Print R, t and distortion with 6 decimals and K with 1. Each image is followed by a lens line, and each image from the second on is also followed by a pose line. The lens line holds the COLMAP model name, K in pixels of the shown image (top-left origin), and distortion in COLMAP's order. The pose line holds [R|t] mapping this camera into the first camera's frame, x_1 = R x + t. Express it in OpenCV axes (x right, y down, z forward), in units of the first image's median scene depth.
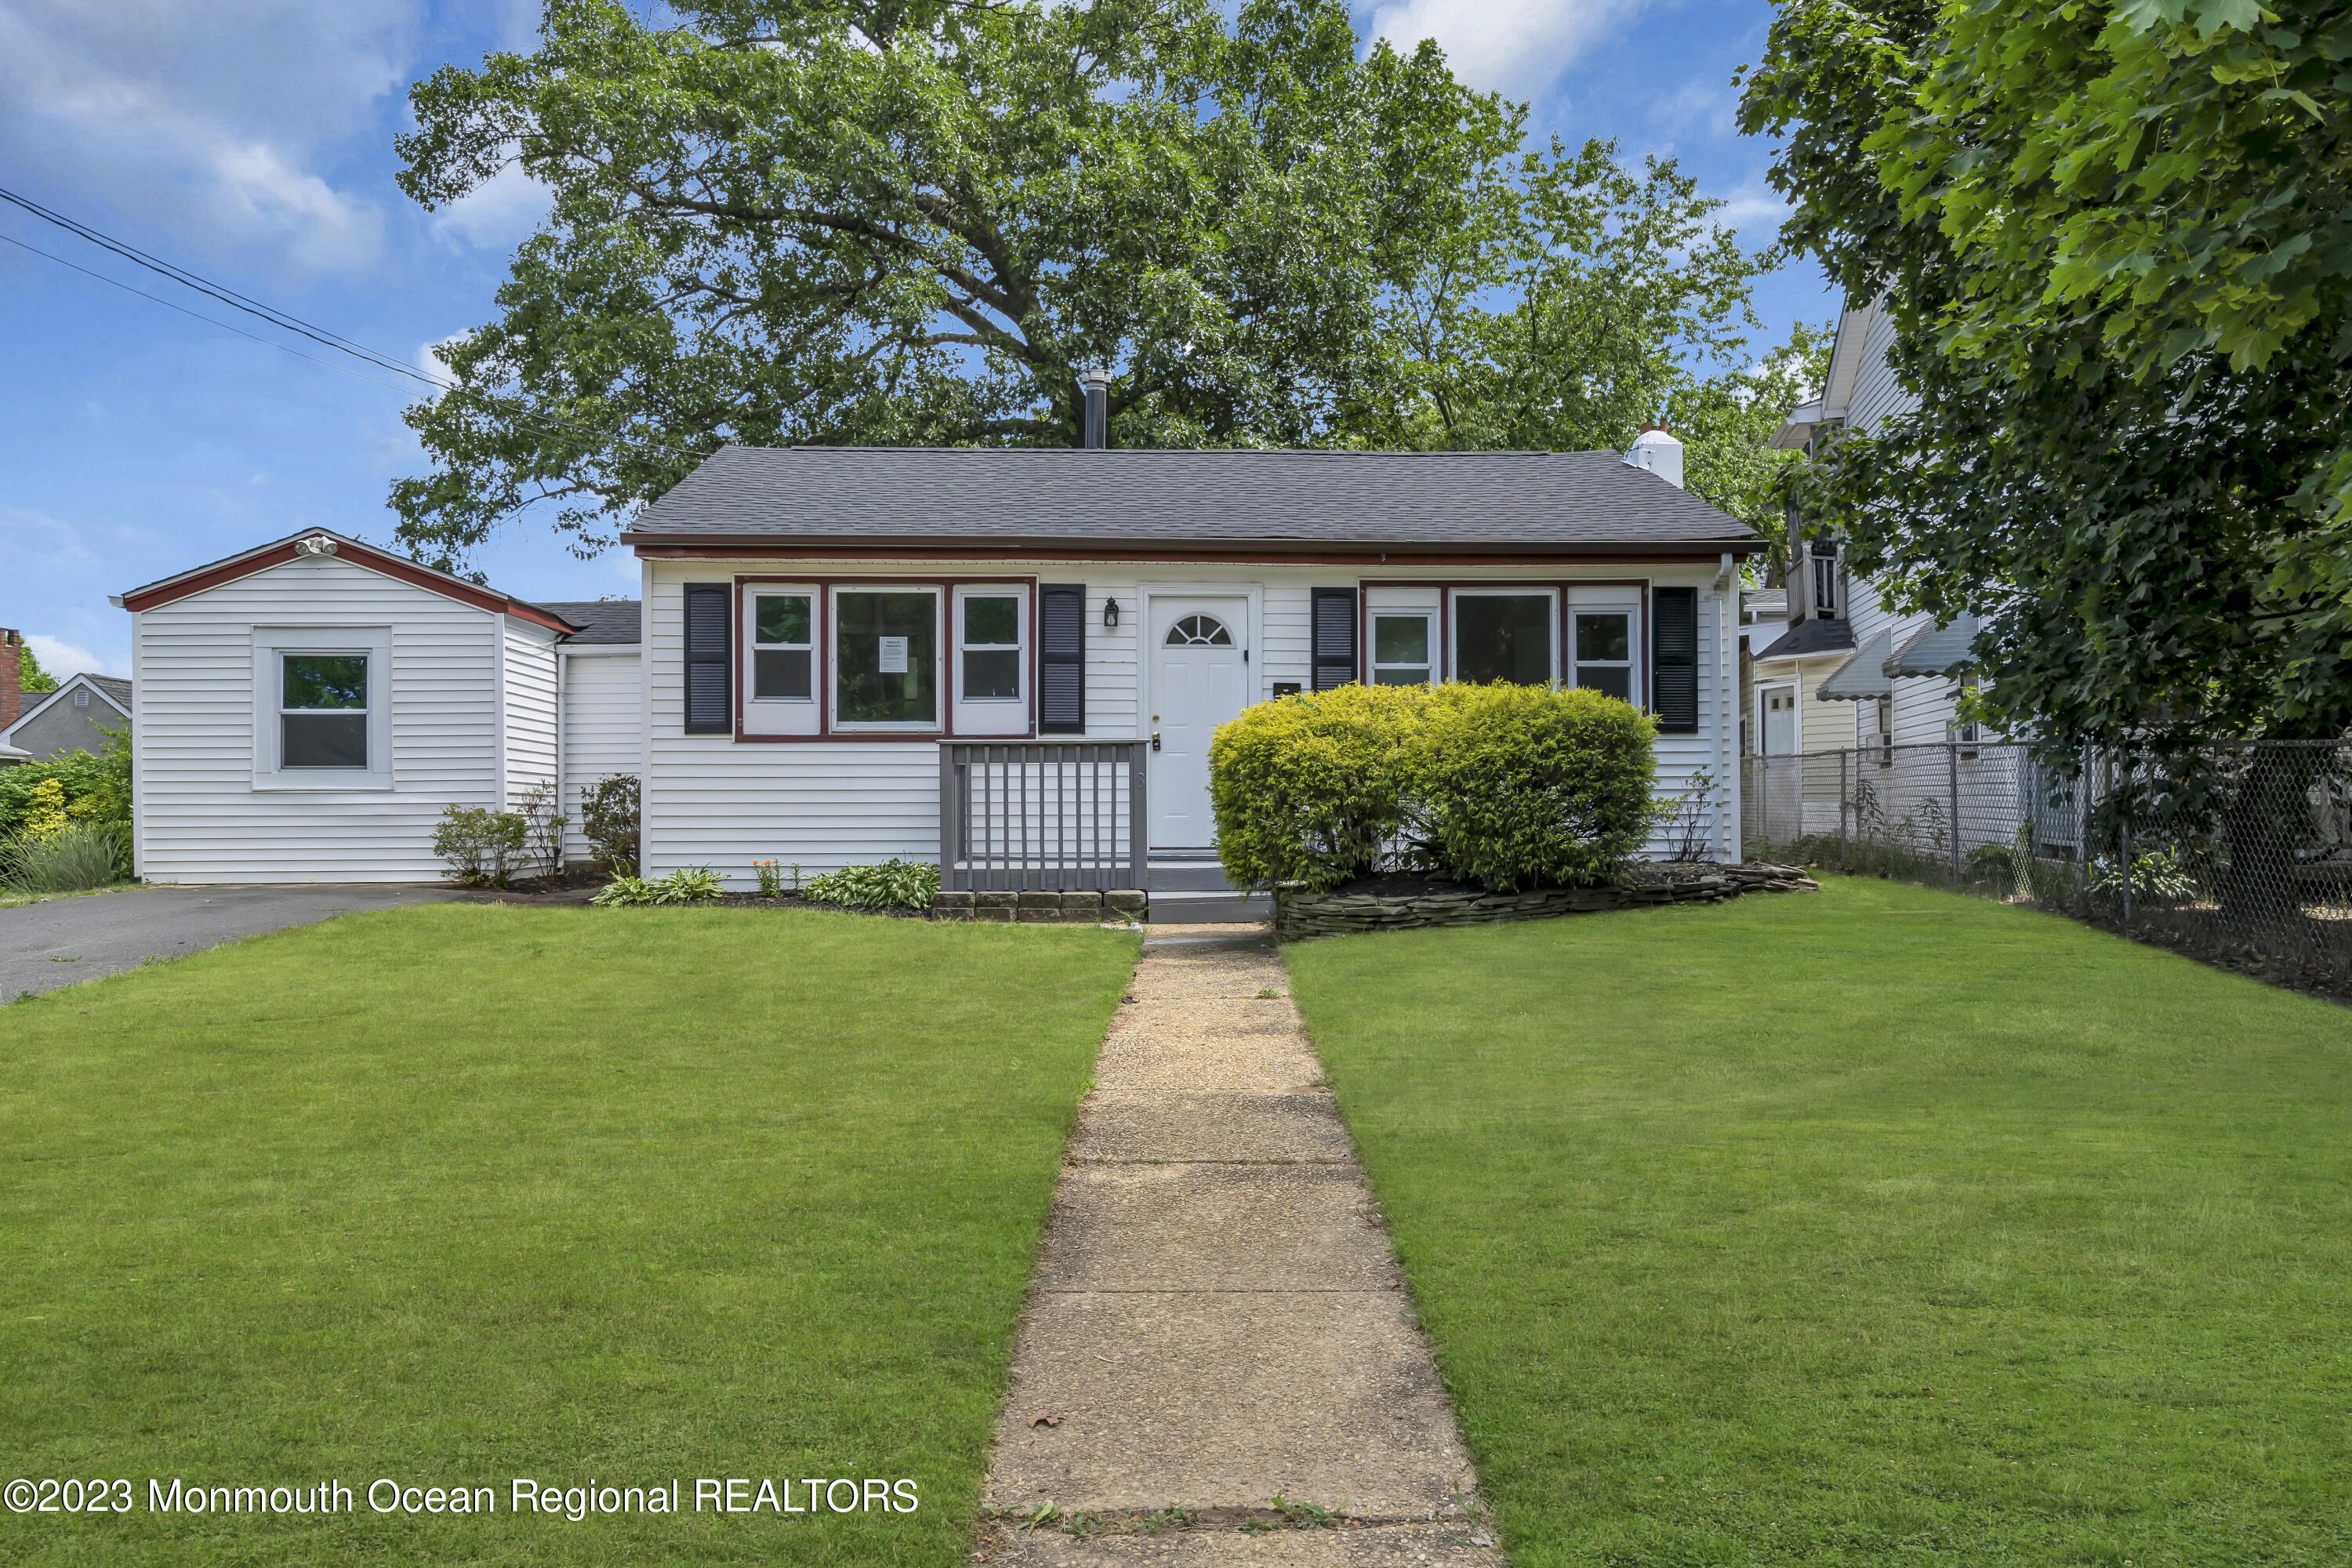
lens RADIAL K [[1926.4, 0, 1176.3], [0, 1926.4, 766.8], [0, 0, 1]] dist [0.012305, 0.021480]
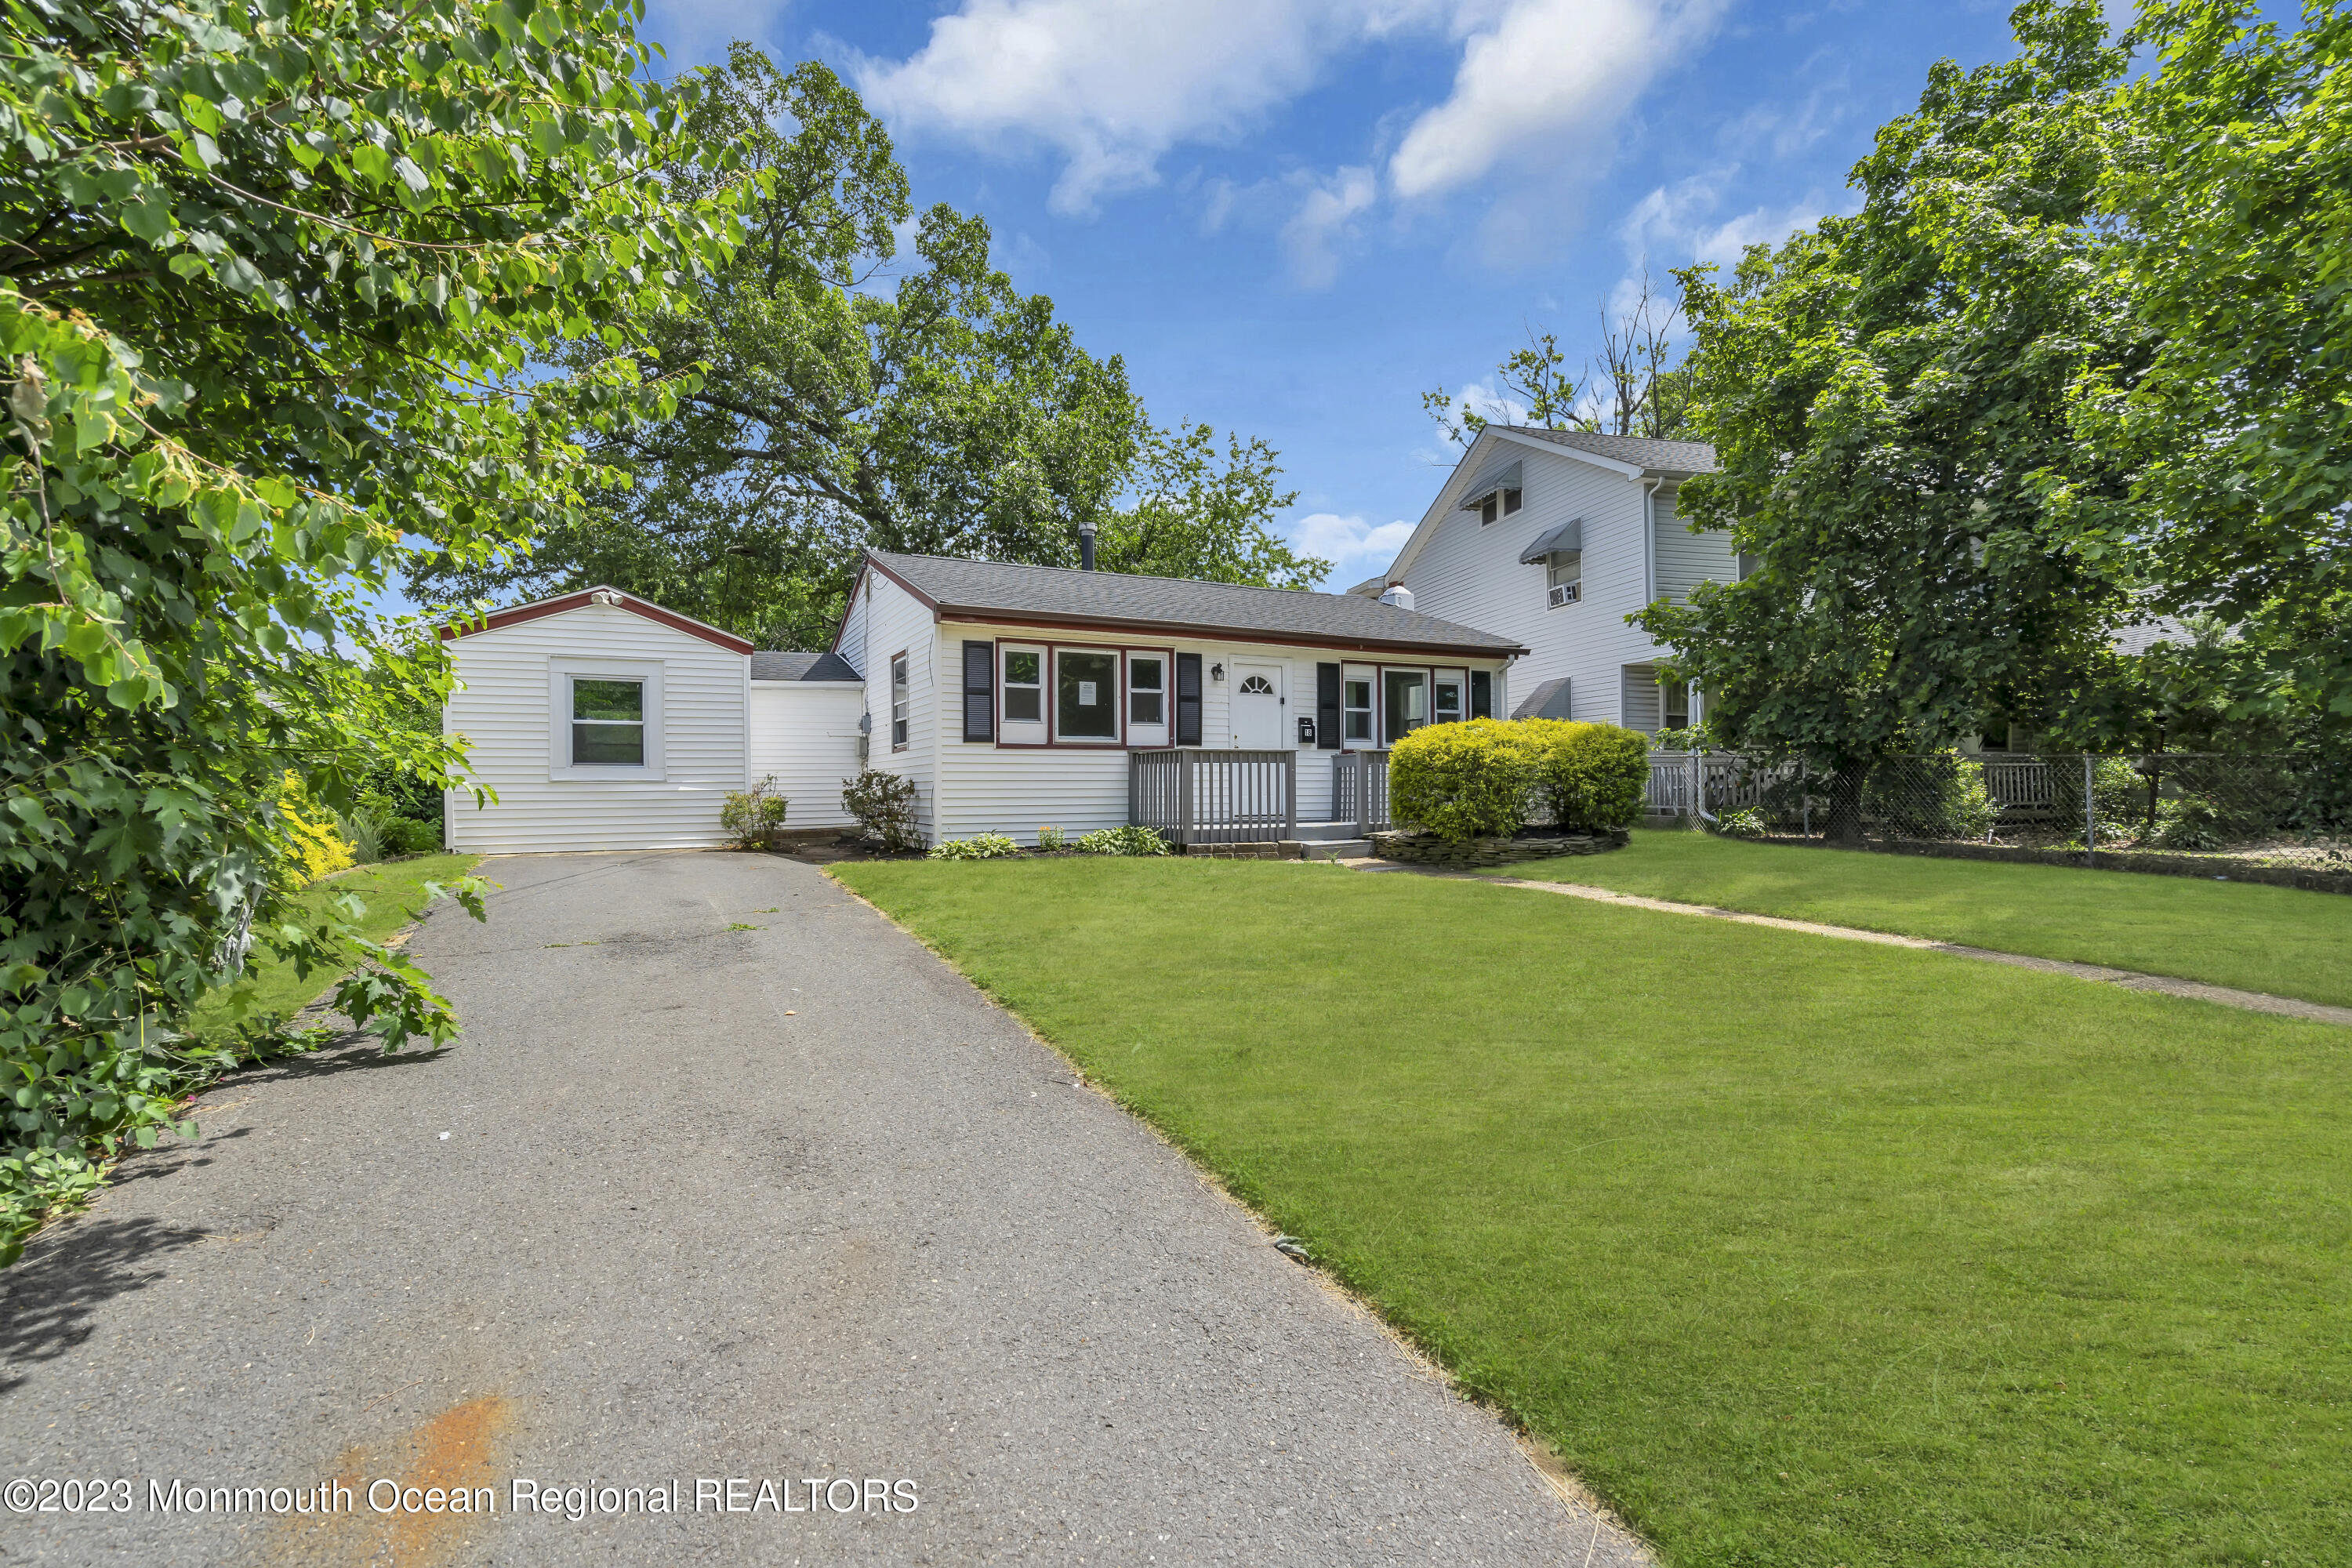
lens RADIAL K [[1084.7, 0, 1181.4], [0, 1084.7, 787.7], [0, 0, 1]] dist [0.000588, 0.001480]
pose [[0.909274, -0.002268, 0.416192, -0.443984], [-0.002999, 0.999923, 0.012002, 0.007124], [-0.416187, -0.012162, 0.909198, 0.172351]]
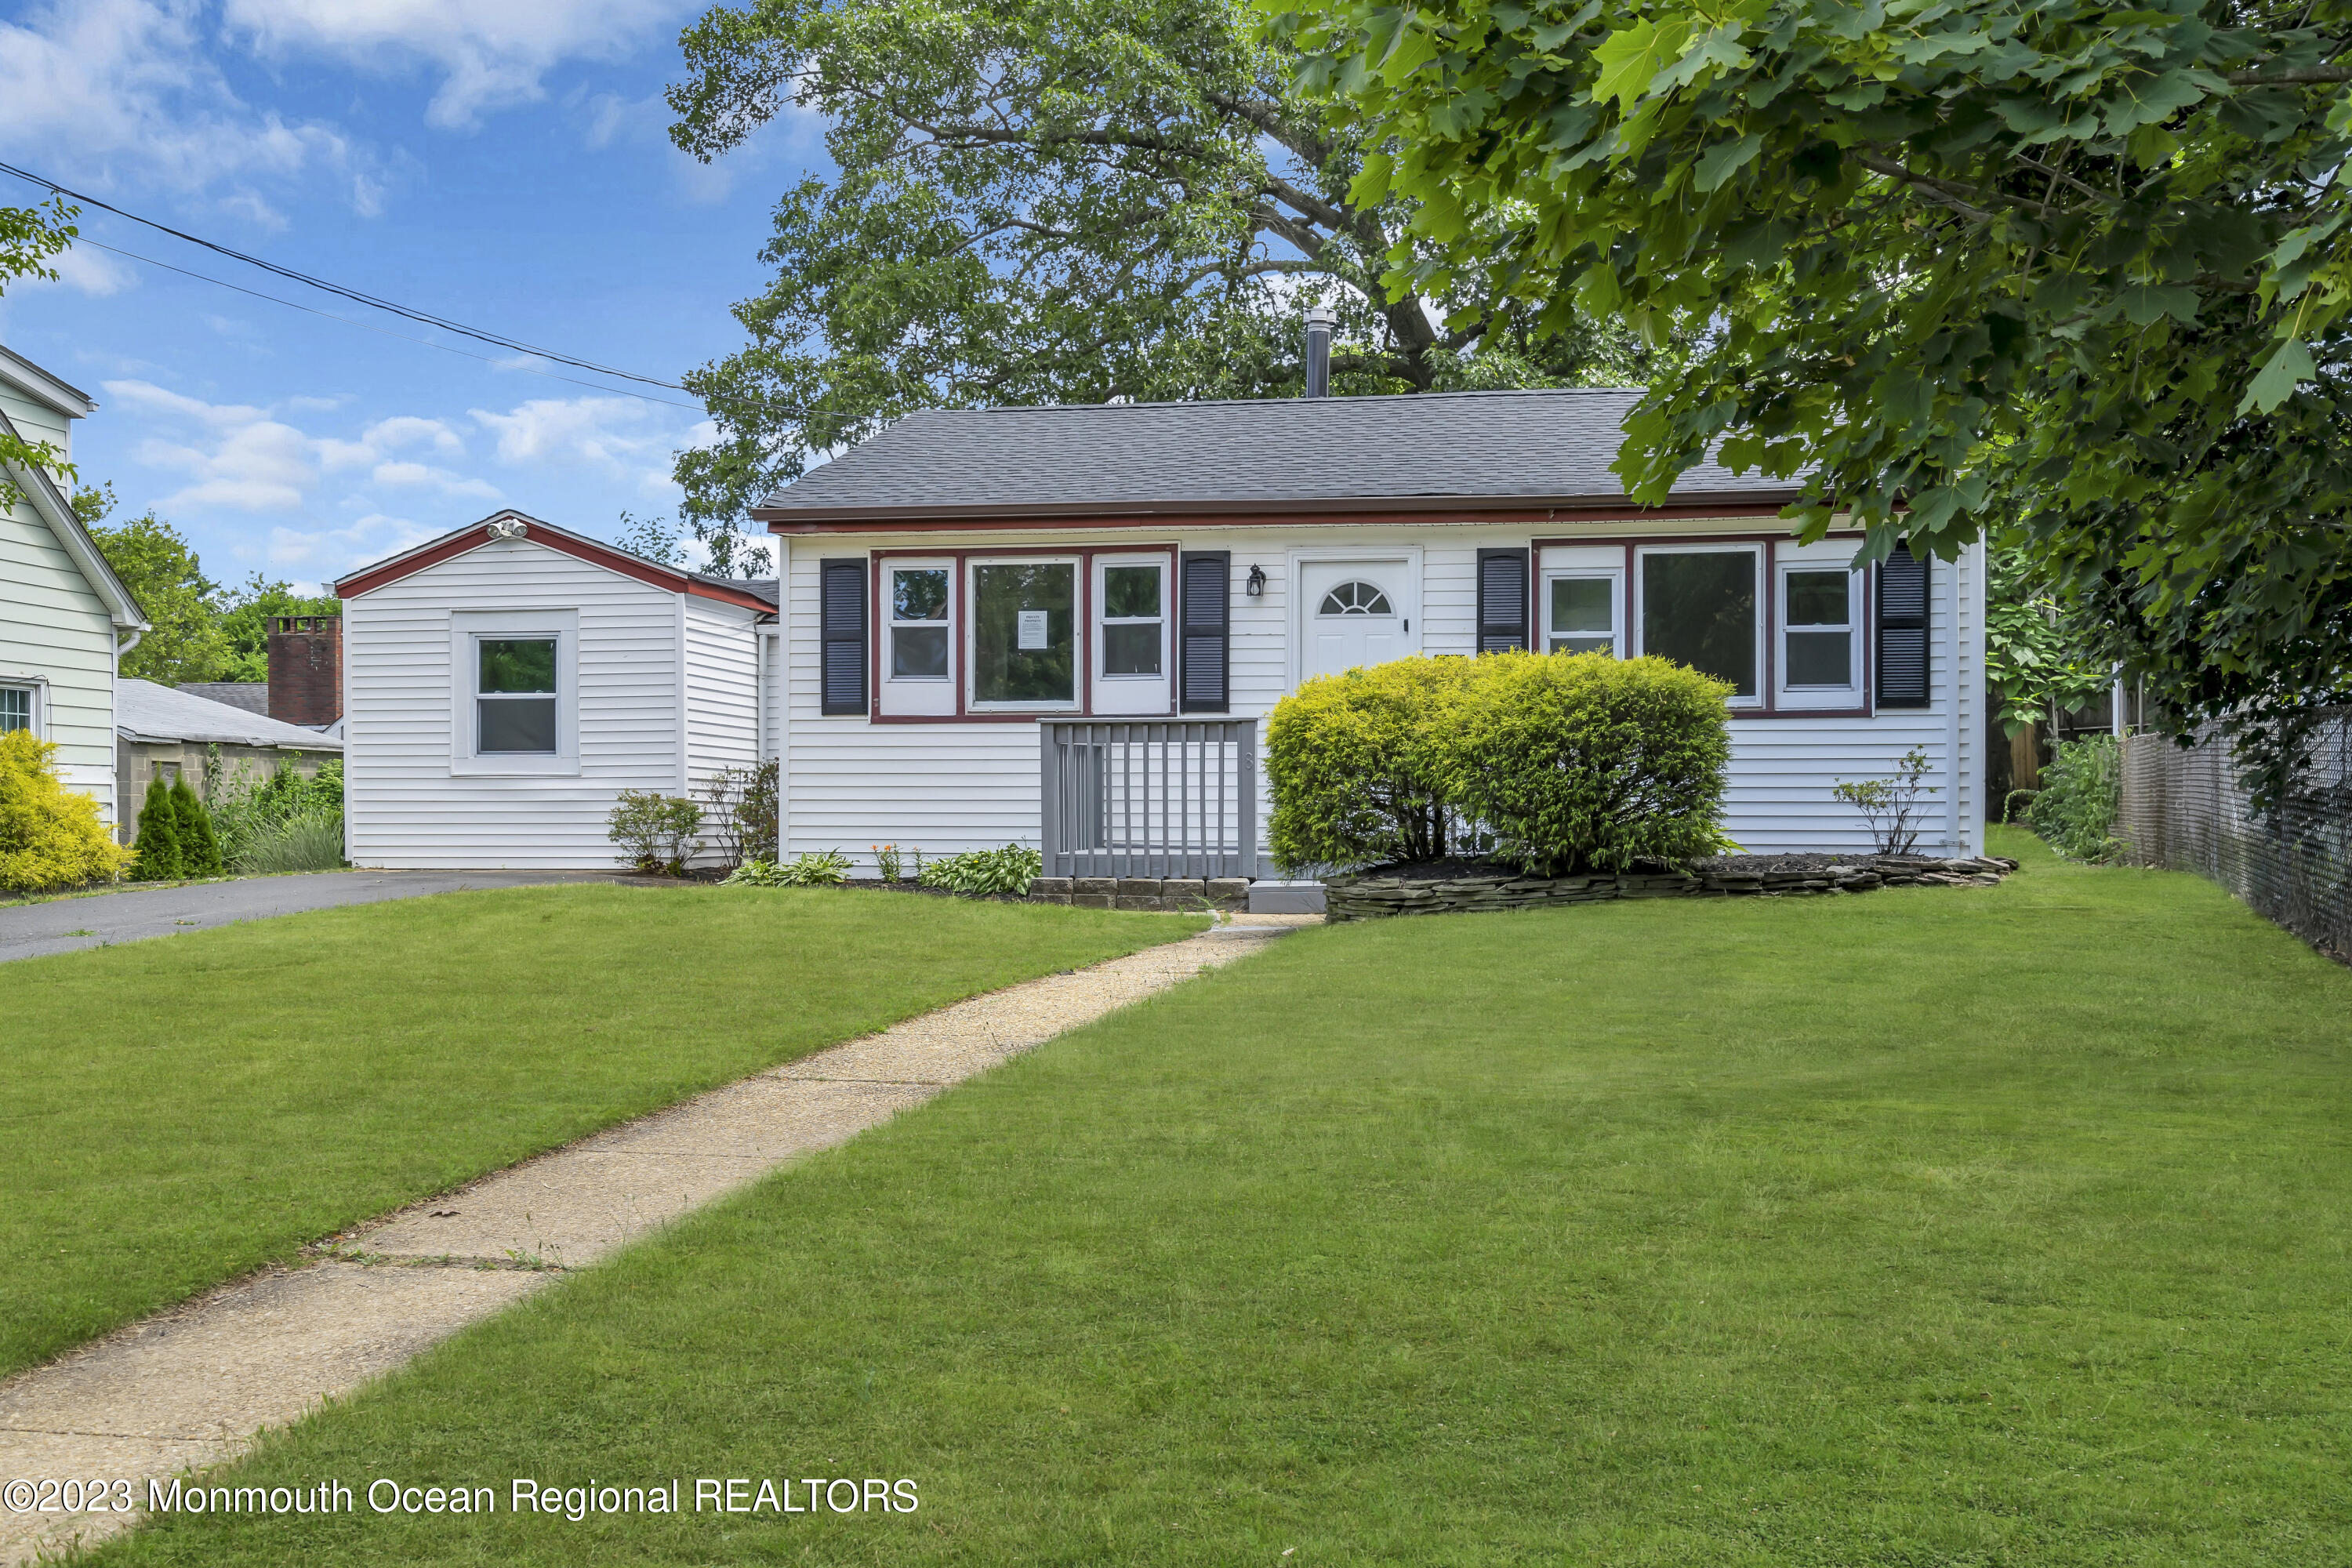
lens RADIAL K [[2355.6, 0, 1165.2], [0, 2355.6, 794.3], [0, 0, 1]] dist [0.016391, 0.000000]
pose [[0.970693, 0.002499, -0.240311, 0.194456], [0.000228, 0.999936, 0.011322, 0.009258], [0.240324, -0.011045, 0.970630, -0.105898]]
